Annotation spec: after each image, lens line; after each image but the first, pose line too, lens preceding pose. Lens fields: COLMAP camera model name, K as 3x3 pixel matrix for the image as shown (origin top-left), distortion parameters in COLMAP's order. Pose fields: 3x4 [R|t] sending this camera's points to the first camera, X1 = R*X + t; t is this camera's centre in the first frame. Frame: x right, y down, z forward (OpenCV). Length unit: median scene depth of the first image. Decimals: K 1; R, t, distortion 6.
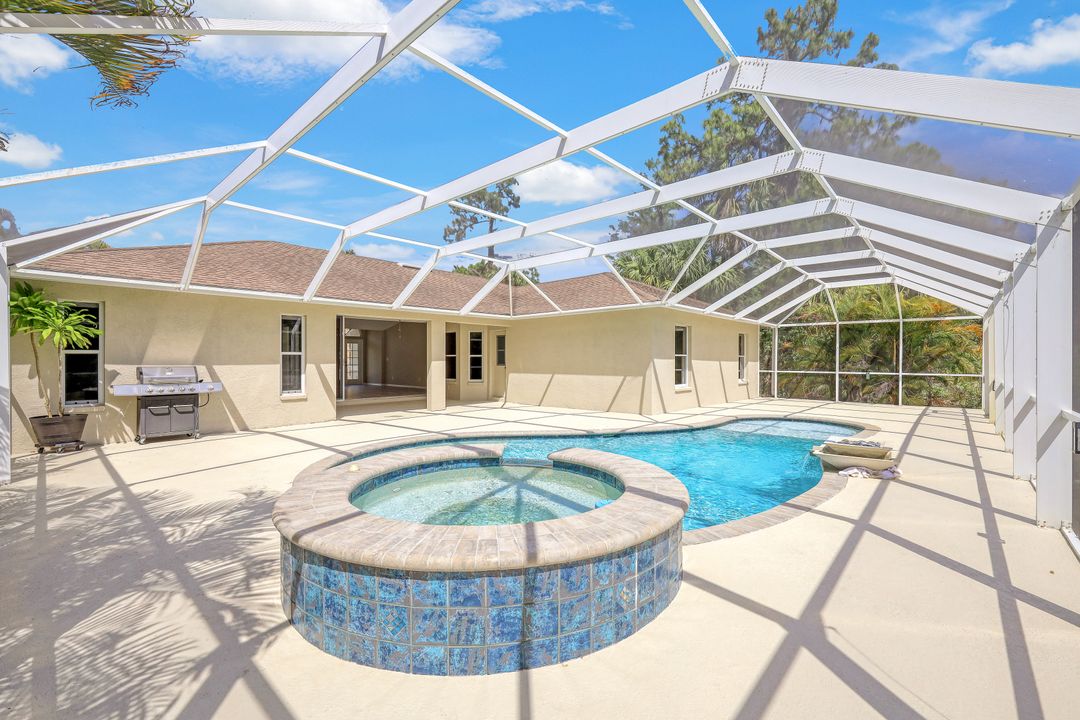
lens RADIAL K [[452.6, 0, 537.5], [0, 452.6, 353.7], [0, 0, 1]] dist [0.003263, -0.000269]
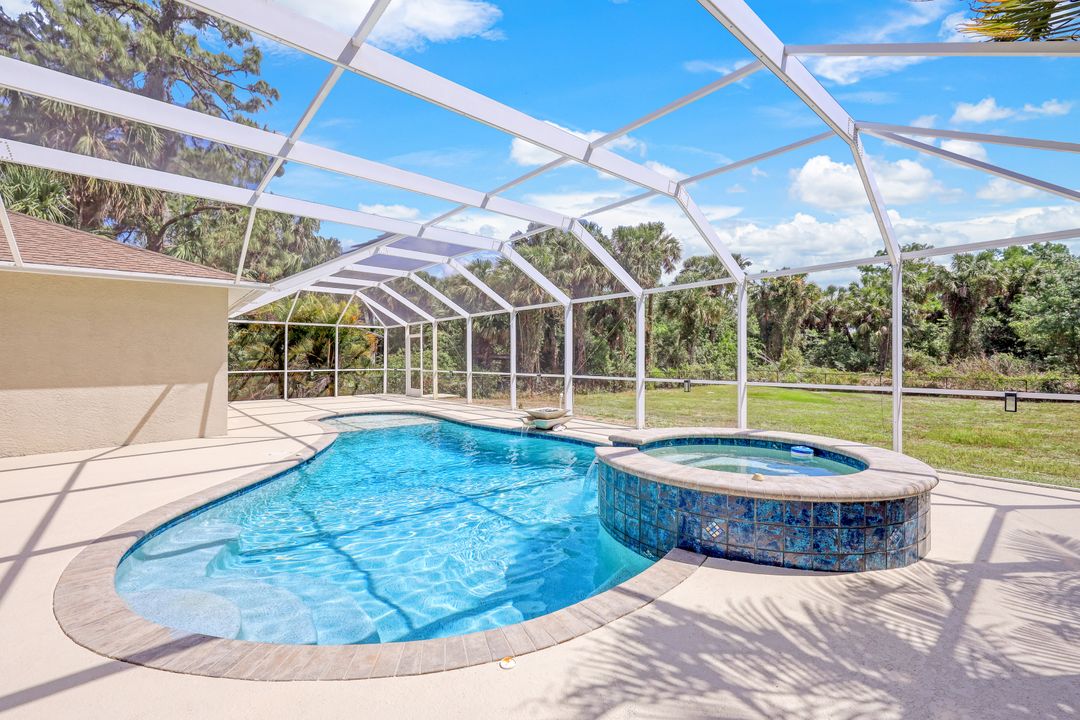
lens RADIAL K [[452.6, 0, 543.5], [0, 452.6, 351.1], [0, 0, 1]] dist [0.003263, -0.000269]
pose [[0.123405, 0.011592, 0.992289, -0.403475], [-0.005287, 0.999925, -0.011024, 0.006103], [-0.992342, -0.003886, 0.123457, 0.393477]]
